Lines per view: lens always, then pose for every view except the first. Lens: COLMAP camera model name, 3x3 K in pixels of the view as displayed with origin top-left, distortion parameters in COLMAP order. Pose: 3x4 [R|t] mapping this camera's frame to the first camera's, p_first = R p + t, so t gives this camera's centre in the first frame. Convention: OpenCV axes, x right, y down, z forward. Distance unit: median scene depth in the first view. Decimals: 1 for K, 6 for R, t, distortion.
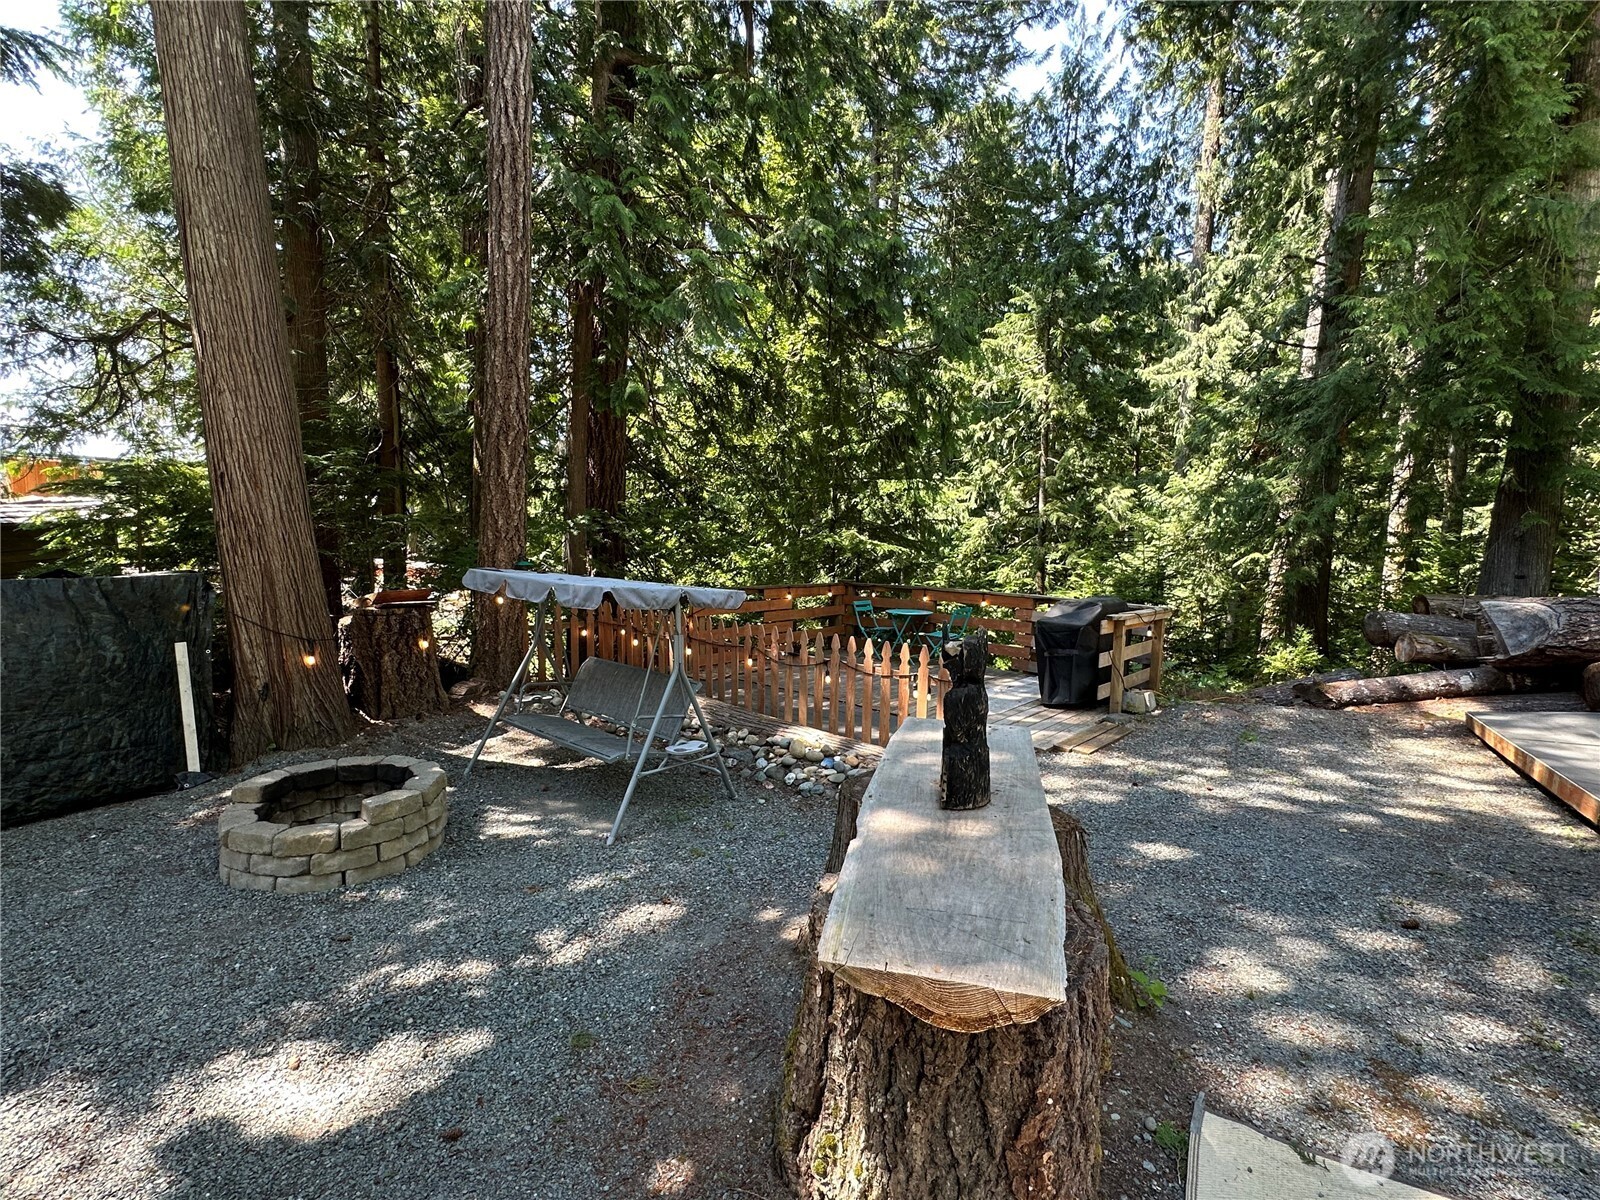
lens RADIAL K [[747.6, 0, 800.0], [0, 747.6, 600.0], [0, 0, 1]] dist [-0.000477, 0.000465]
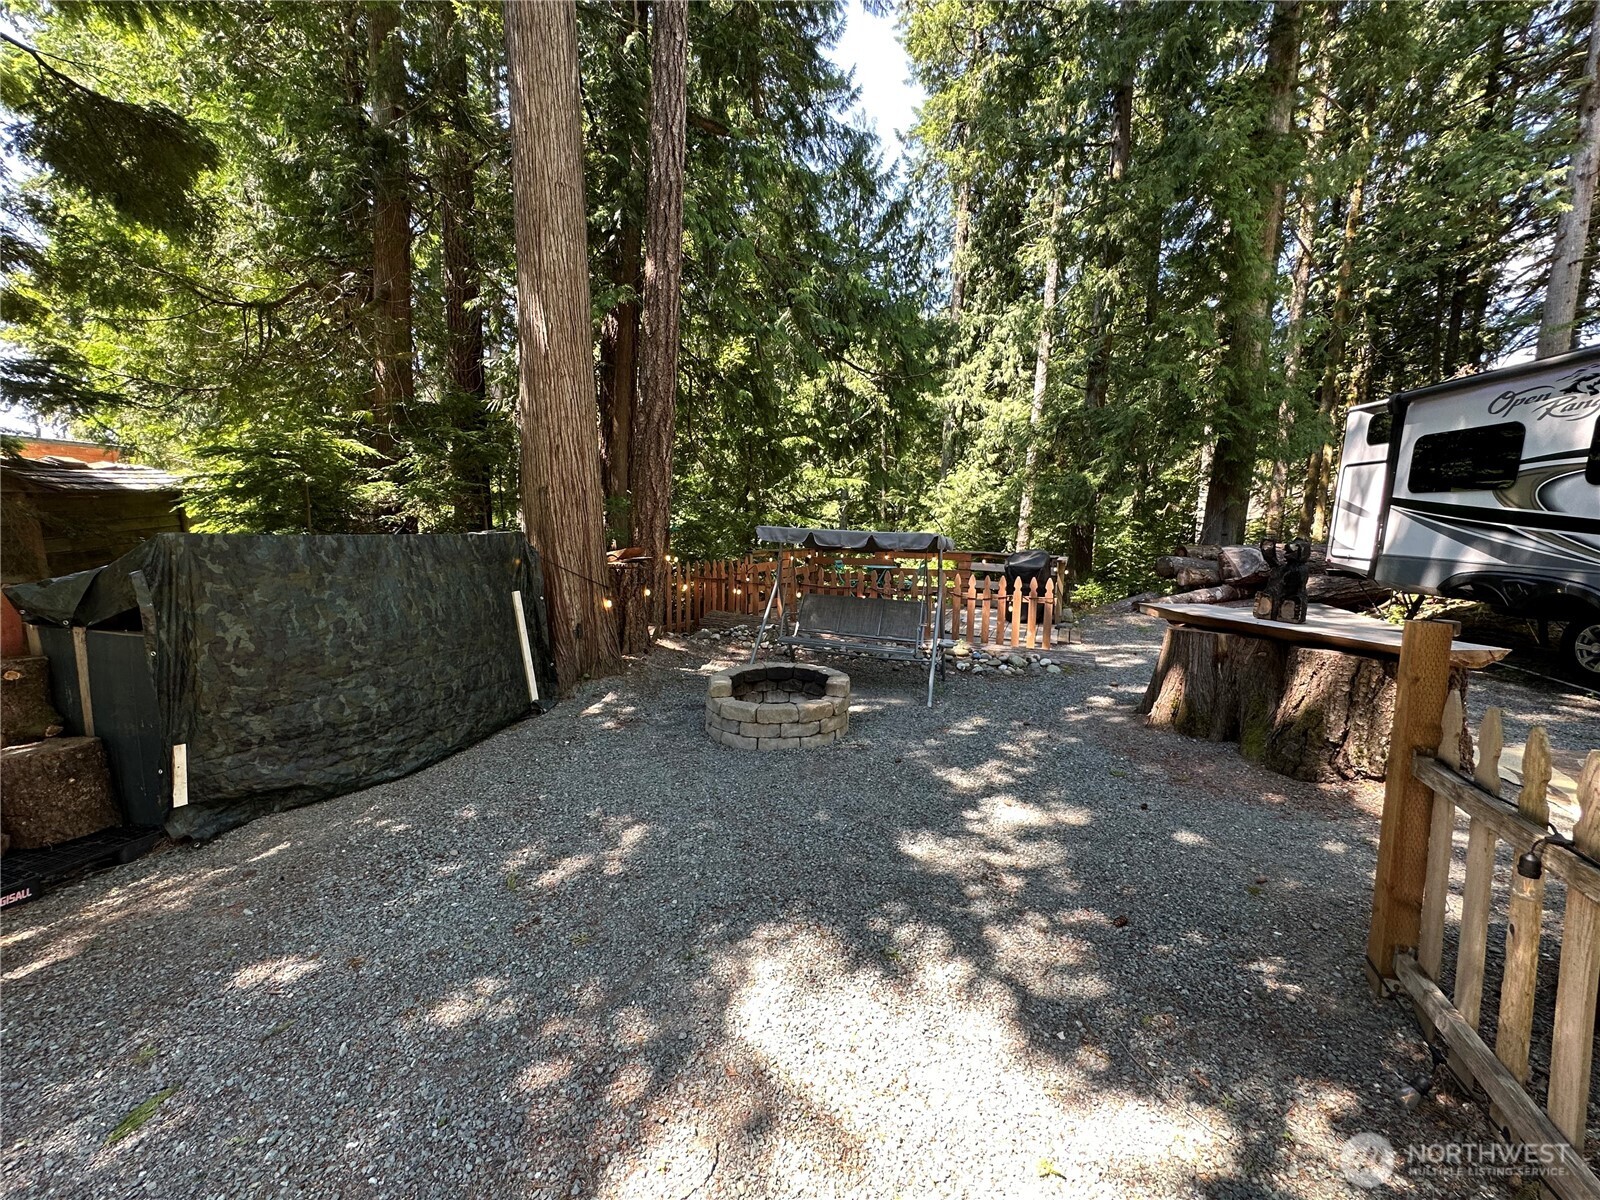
lens RADIAL K [[638.2, 0, 796.9], [0, 638.2, 598.2], [0, 0, 1]] dist [-0.000254, -0.000445]
pose [[0.940972, -0.042020, 0.335867, -0.204914], [0.029955, 0.998709, 0.041025, 0.011005], [-0.337157, -0.028542, 0.941015, -0.022542]]
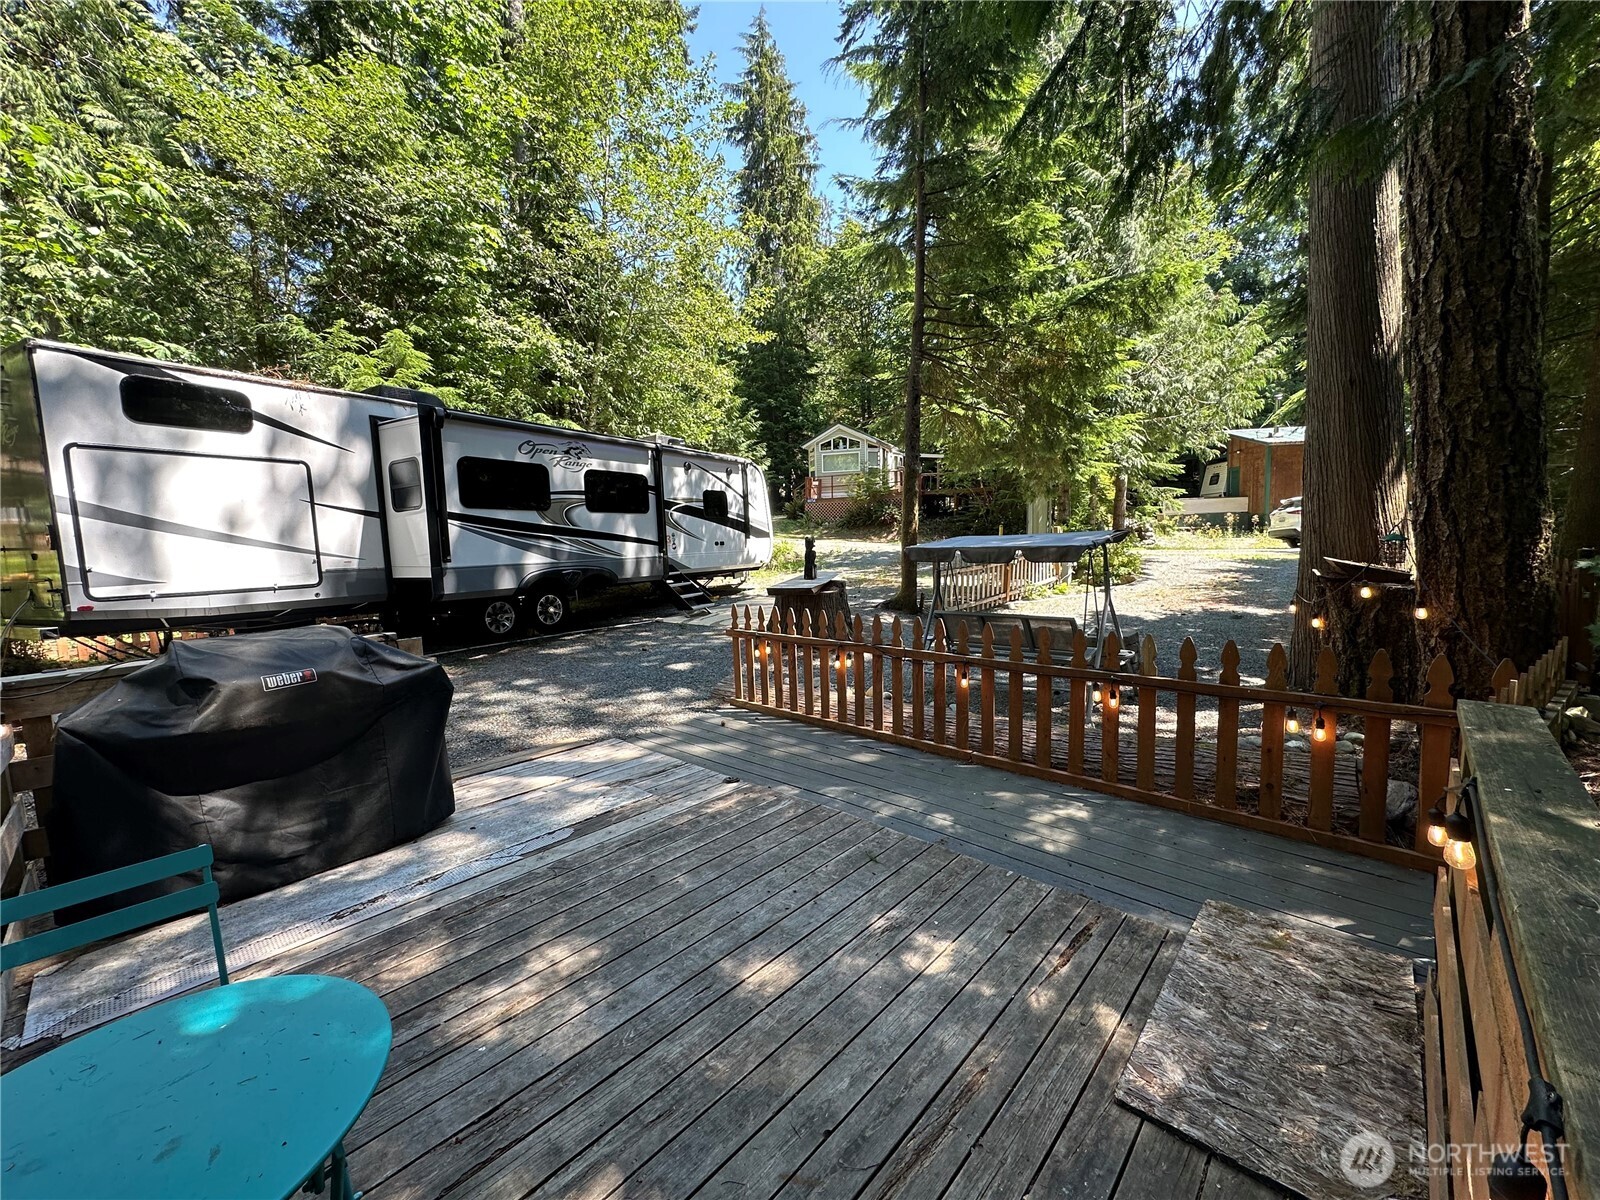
lens RADIAL K [[638.2, 0, 796.9], [0, 638.2, 598.2], [0, 0, 1]] dist [-0.000254, -0.000445]
pose [[-0.999663, 0.009741, 0.024072, 0.026348], [0.014187, 0.981282, 0.192052, -0.039333], [-0.021751, 0.192329, -0.981089, 0.568300]]
